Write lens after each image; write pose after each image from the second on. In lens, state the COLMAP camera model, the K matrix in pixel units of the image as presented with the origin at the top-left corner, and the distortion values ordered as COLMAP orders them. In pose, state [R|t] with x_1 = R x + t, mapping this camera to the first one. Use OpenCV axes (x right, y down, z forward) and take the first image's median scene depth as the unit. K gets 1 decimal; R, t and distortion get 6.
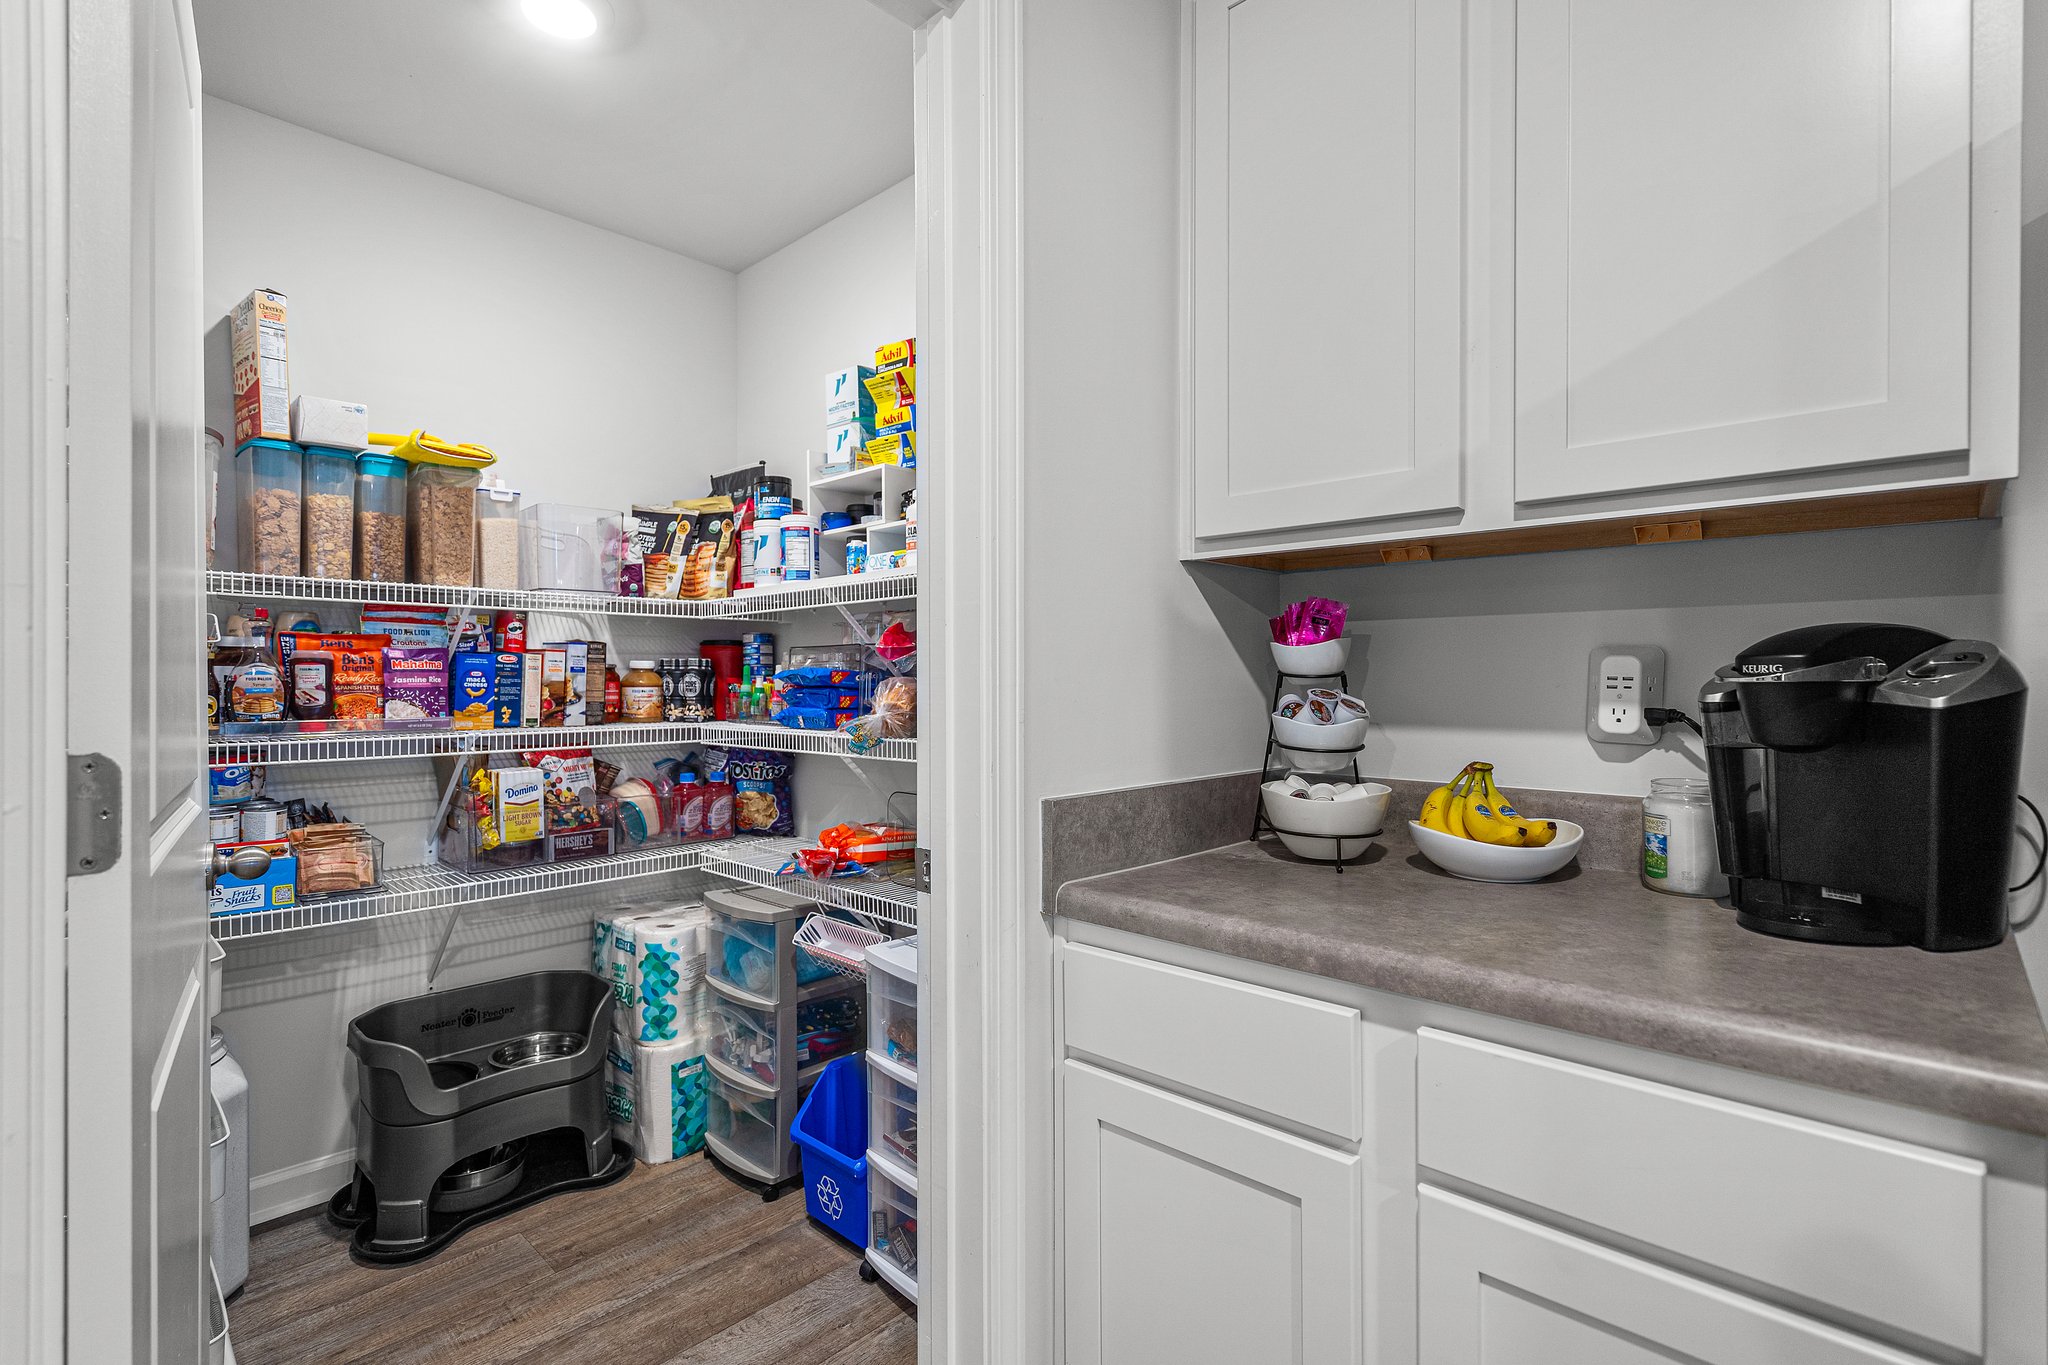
lens RADIAL K [[939.1, 0, 1024.0], [0, 939.1, 682.5], [0, 0, 1]] dist [0.001521, 0.000460]
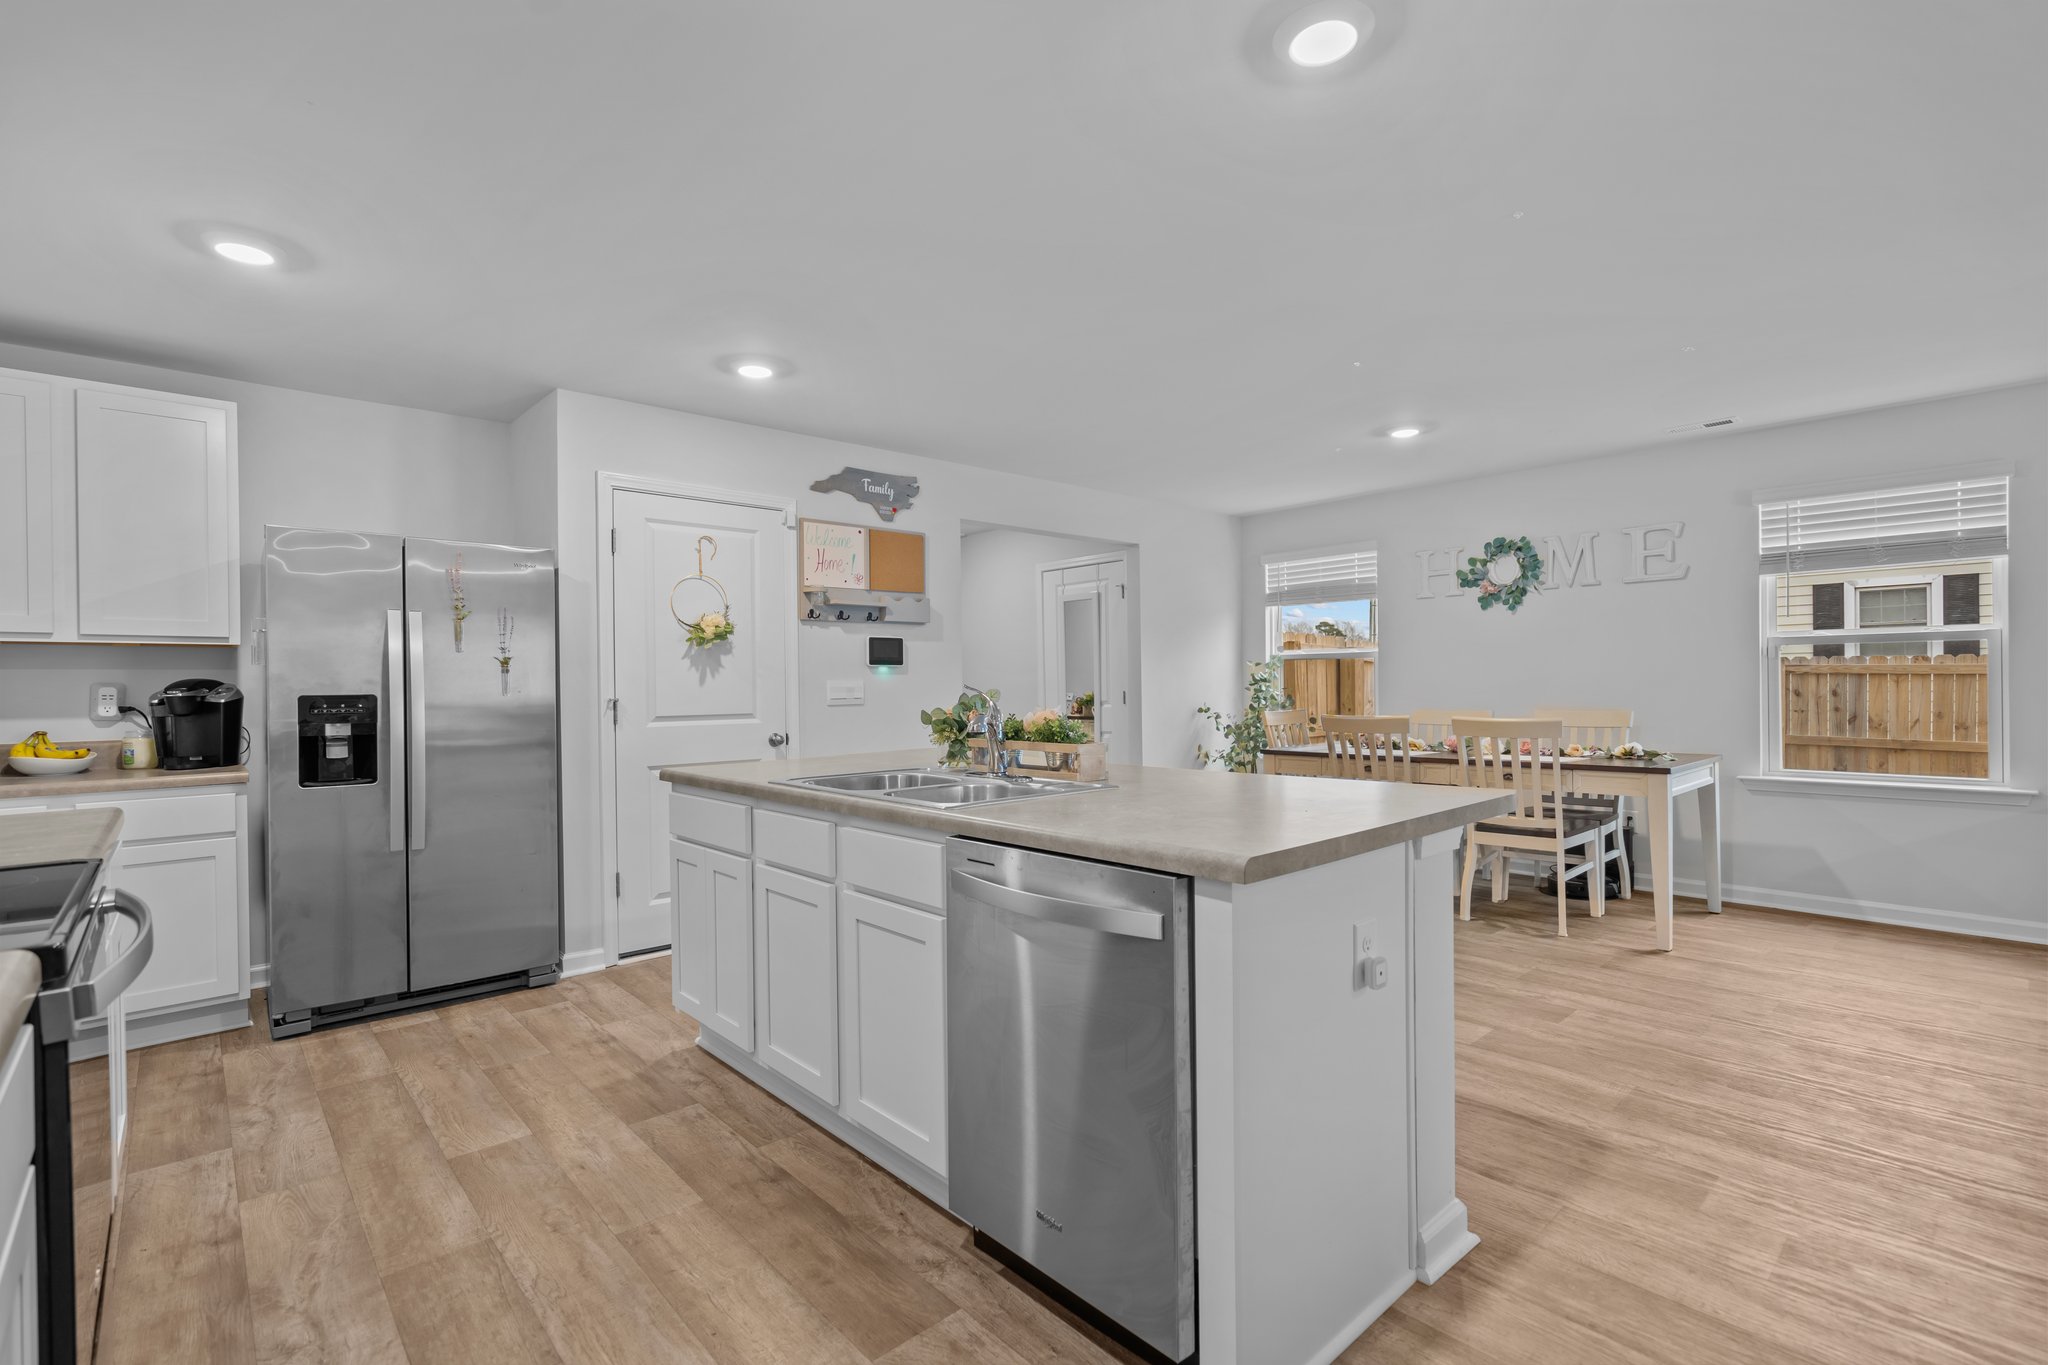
lens RADIAL K [[939.1, 0, 1024.0], [0, 939.1, 682.5], [0, 0, 1]] dist [0.001521, 0.000460]
pose [[0.073830, -0.002101, 0.997269, -1.853104], [0.014019, 0.999901, 0.001069, -0.007964], [-0.997172, 0.013901, 0.073852, -1.805332]]
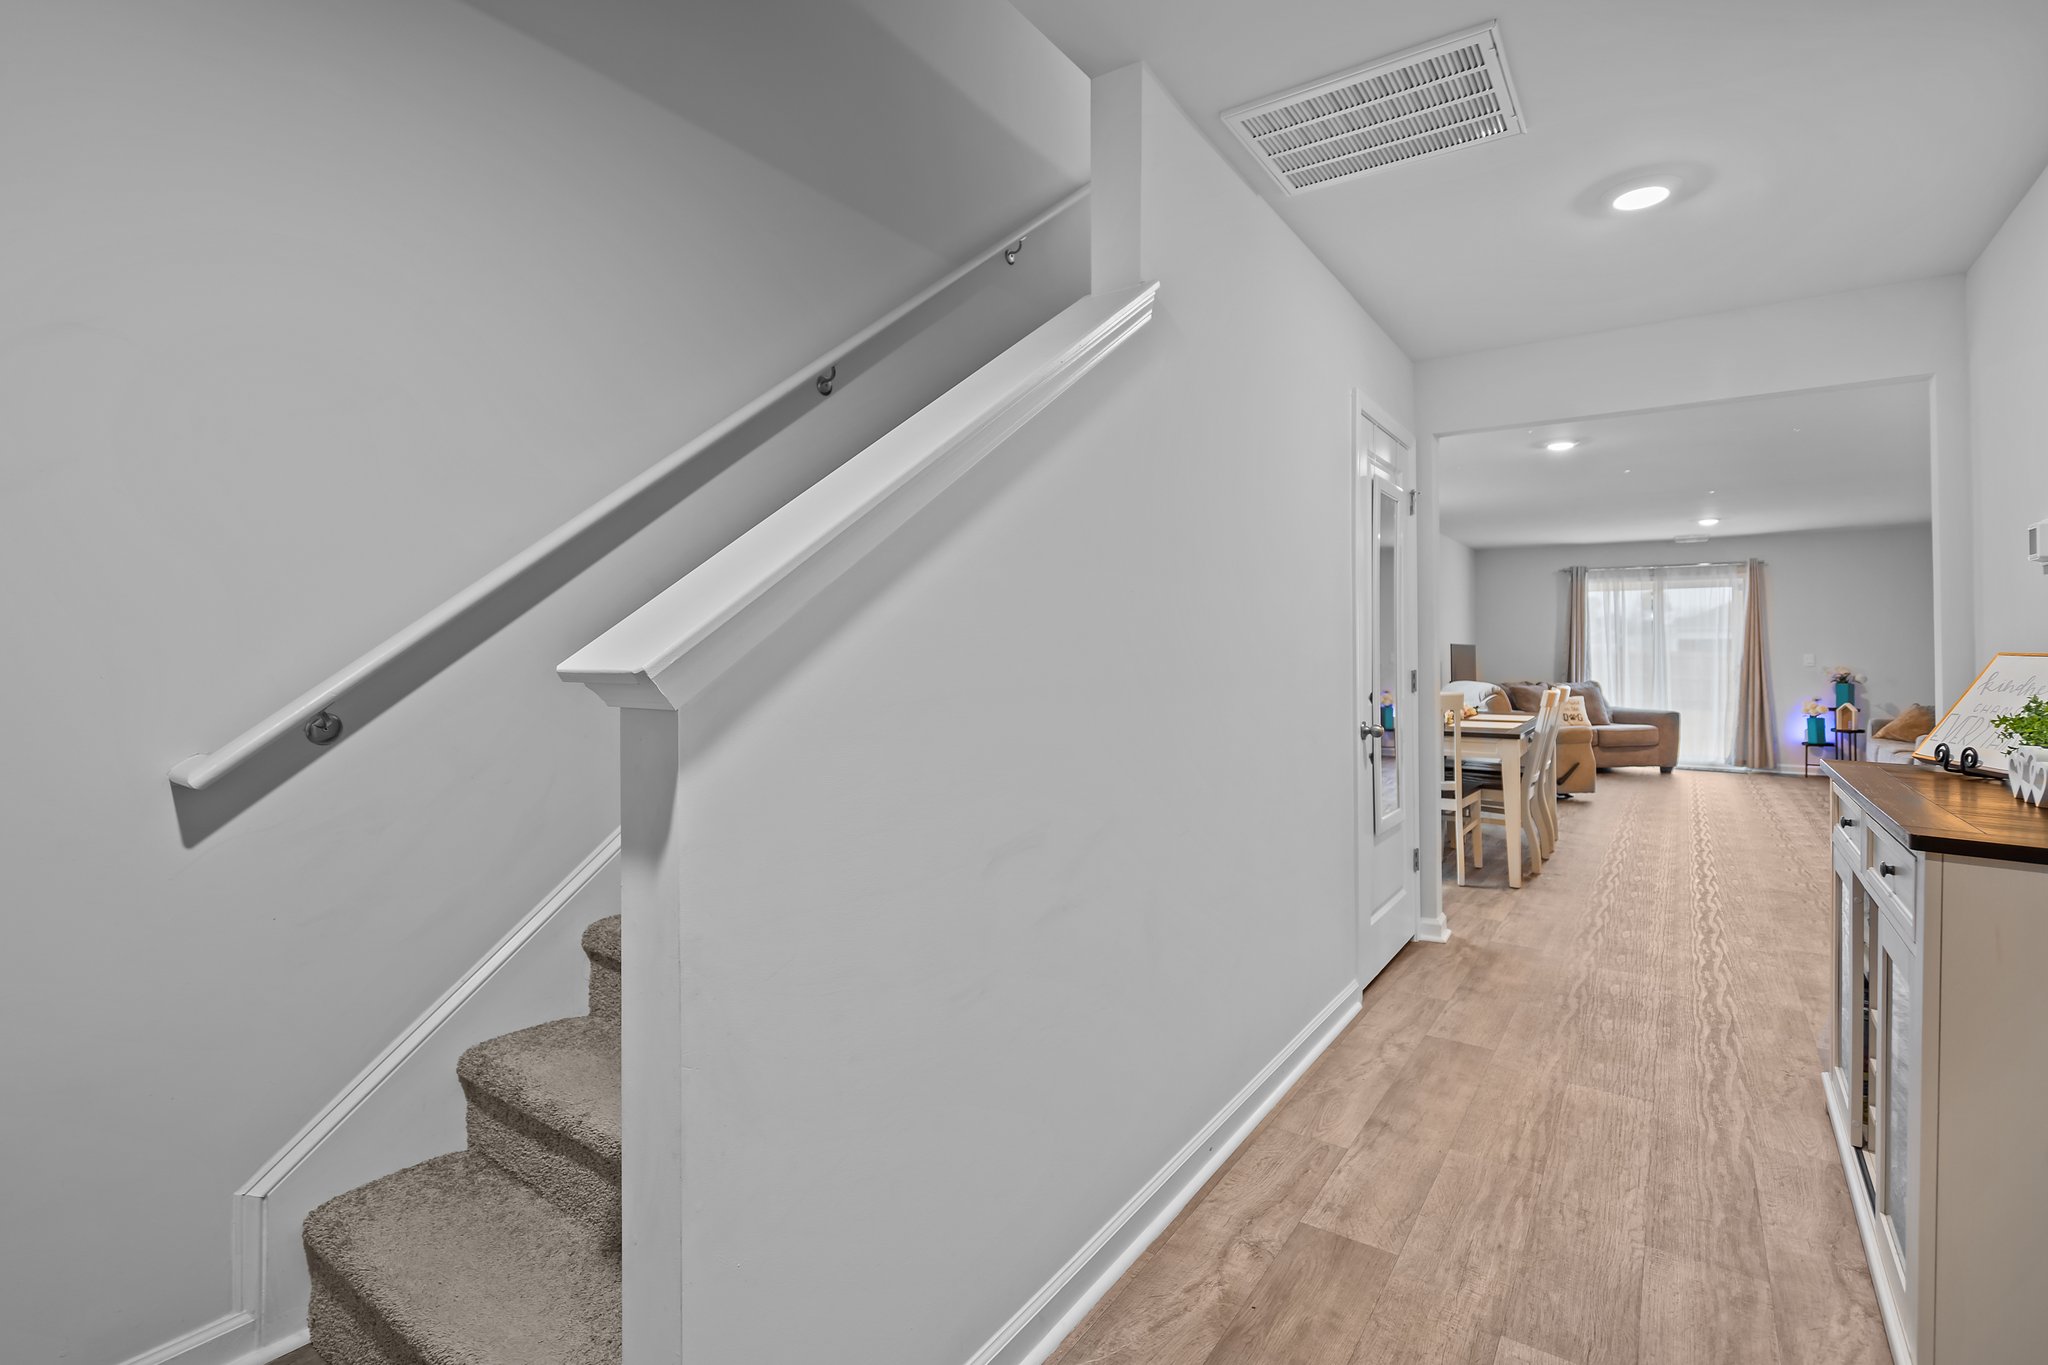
lens RADIAL K [[939.1, 0, 1024.0], [0, 939.1, 682.5], [0, 0, 1]] dist [0.001521, 0.000460]
pose [[-0.987038, 0.003471, -0.160452, 1.460298], [0.001589, 0.999928, 0.011853, 0.024940], [0.160482, 0.011444, -0.986972, 1.142808]]
